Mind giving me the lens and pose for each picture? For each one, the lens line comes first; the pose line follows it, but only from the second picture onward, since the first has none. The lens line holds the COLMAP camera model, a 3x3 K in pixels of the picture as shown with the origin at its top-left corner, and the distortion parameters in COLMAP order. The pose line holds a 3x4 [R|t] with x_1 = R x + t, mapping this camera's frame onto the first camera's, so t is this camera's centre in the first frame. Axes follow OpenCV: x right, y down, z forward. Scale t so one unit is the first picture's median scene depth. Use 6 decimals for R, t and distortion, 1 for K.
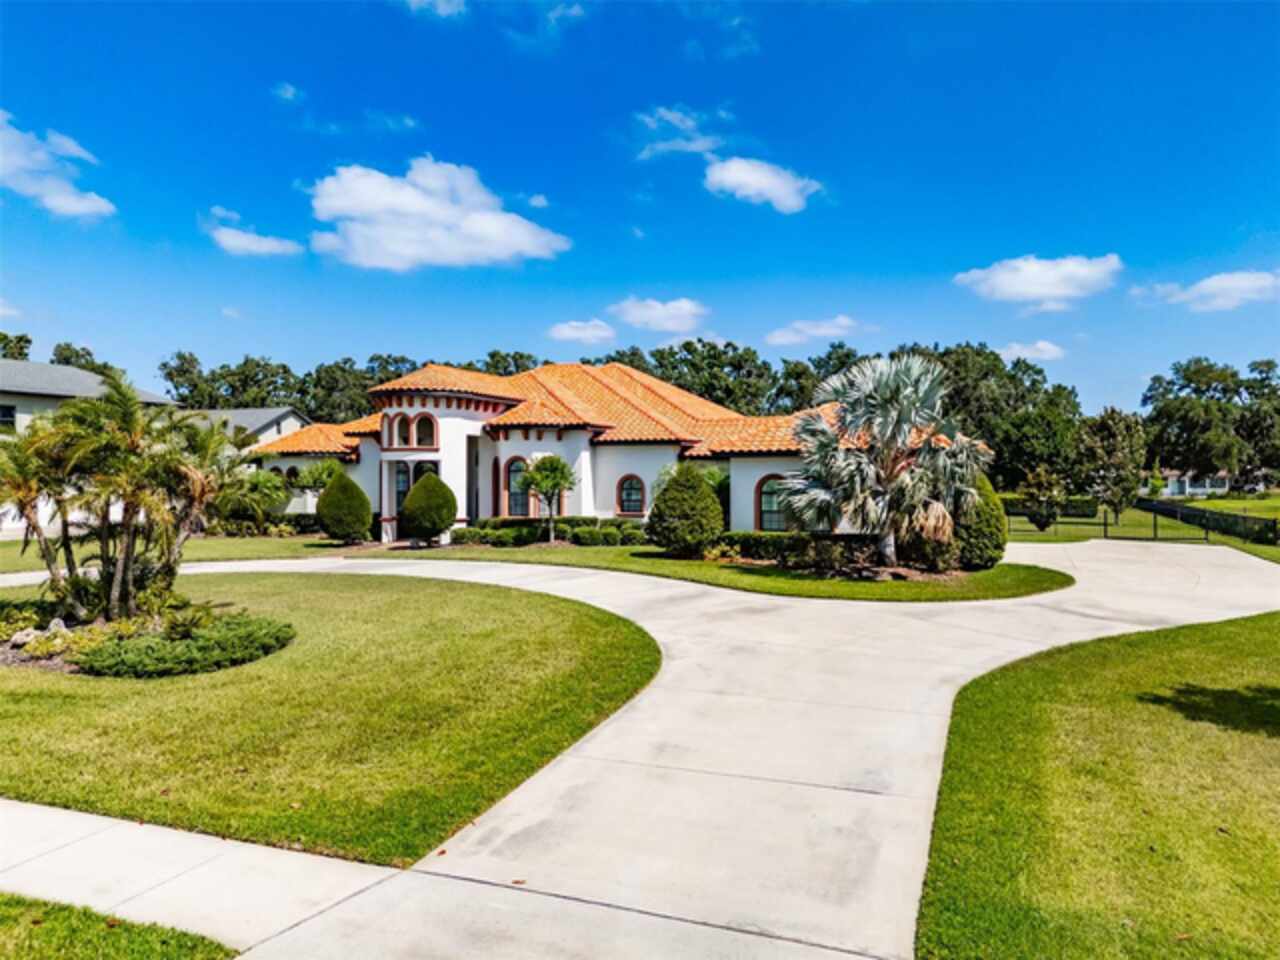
lens RADIAL K [[939.9, 0, 643.7], [0, 939.9, 484.1], [0, 0, 1]] dist [0.042060, -0.002249]
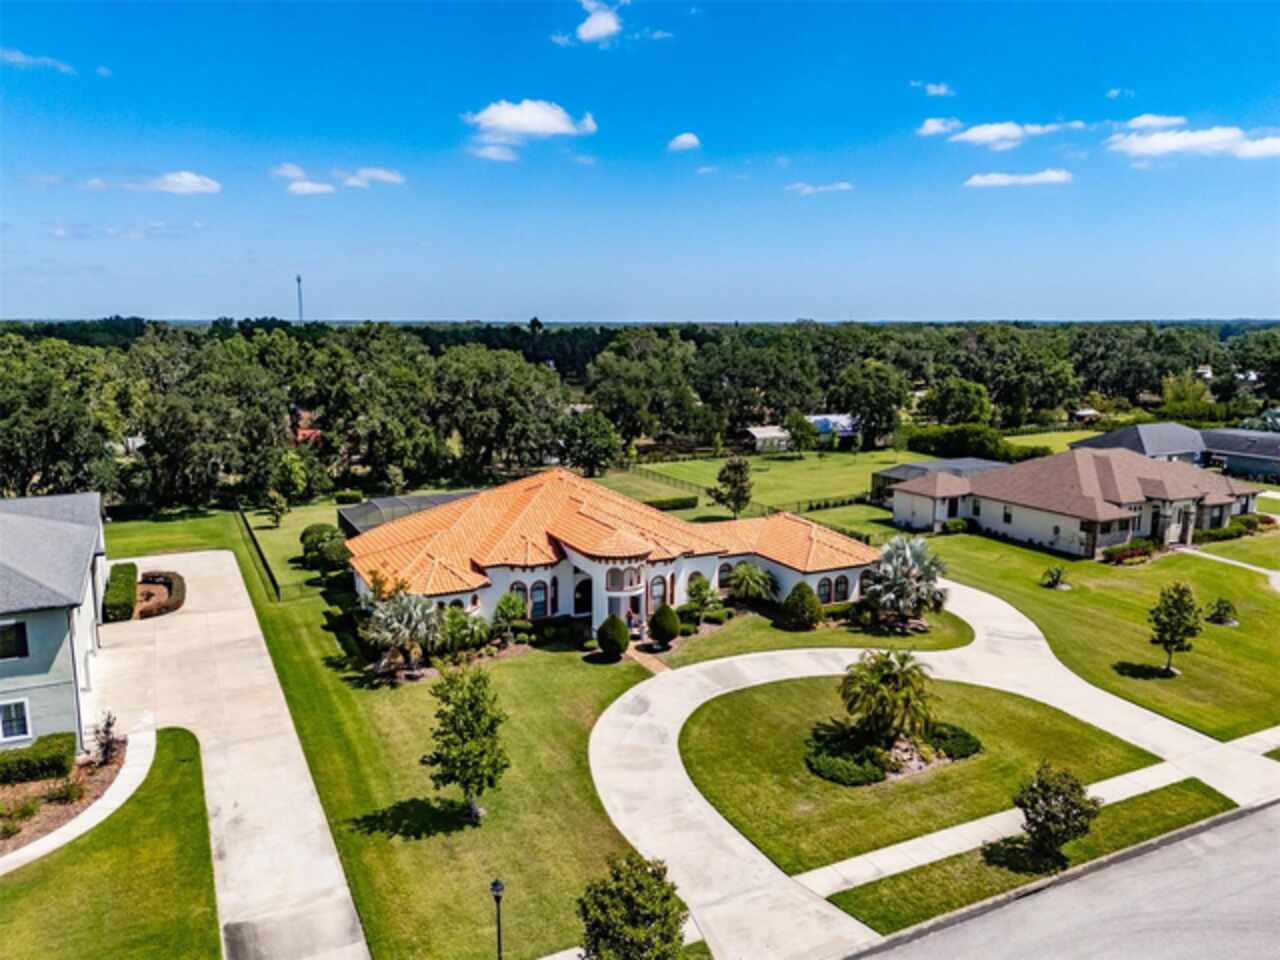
lens RADIAL K [[934.0, 0, 640.9], [0, 934.0, 480.7], [0, 0, 1]] dist [0.068226, -0.057318]
pose [[0.661439, -0.122963, 0.739850, -1.359108], [0.005689, 0.987263, 0.158996, -0.458679], [-0.749977, -0.100957, 0.653714, -0.028182]]
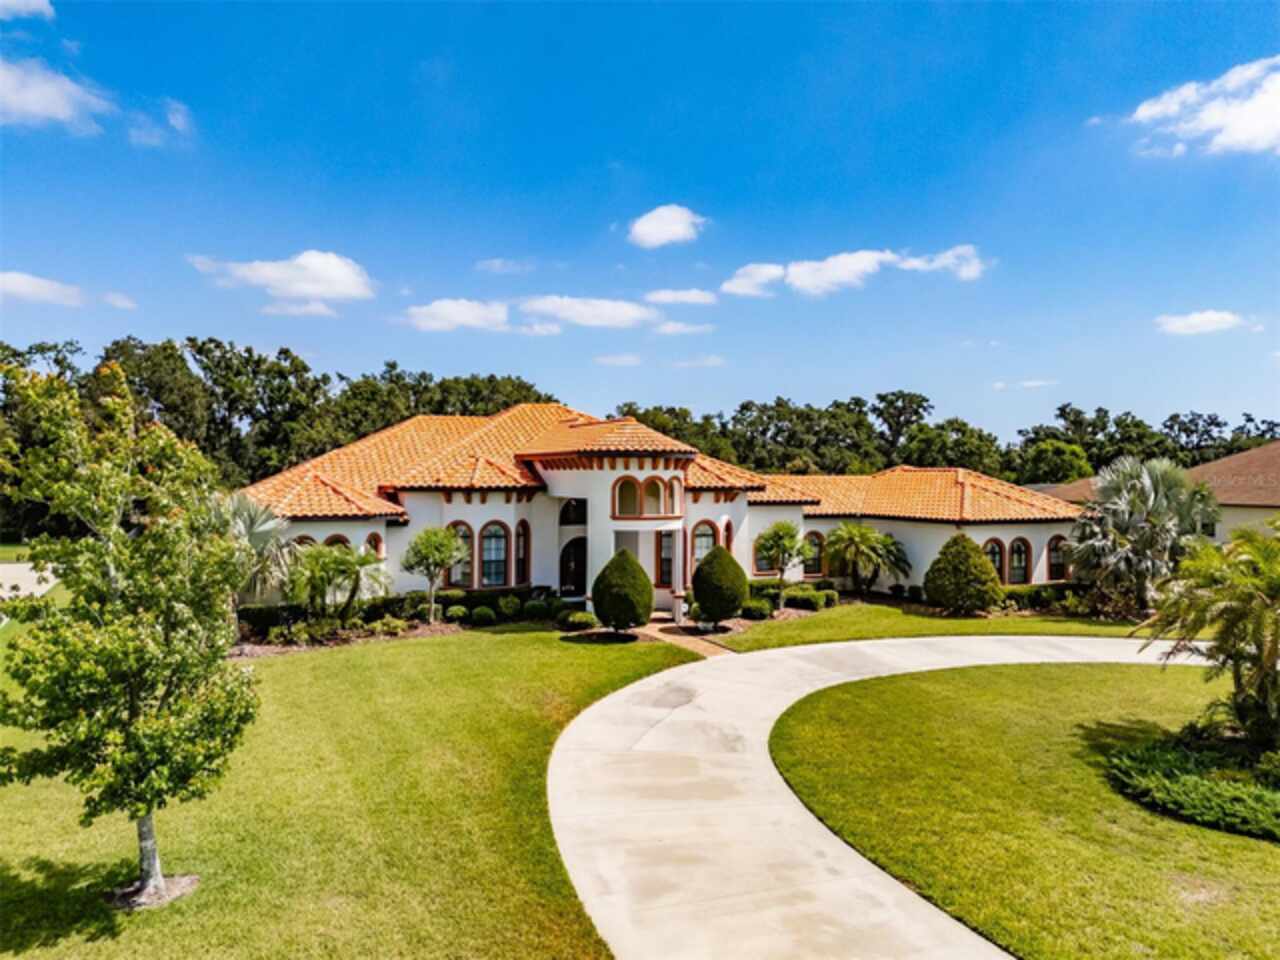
lens RADIAL K [[940.6, 0, 646.1], [0, 940.6, 475.8], [0, 0, 1]] dist [0.078930, -0.113859]
pose [[0.678444, 0.005291, 0.734633, -0.878038], [0.001612, 0.999961, -0.008691, -0.066620], [-0.734650, 0.007081, 0.678409, 0.408271]]
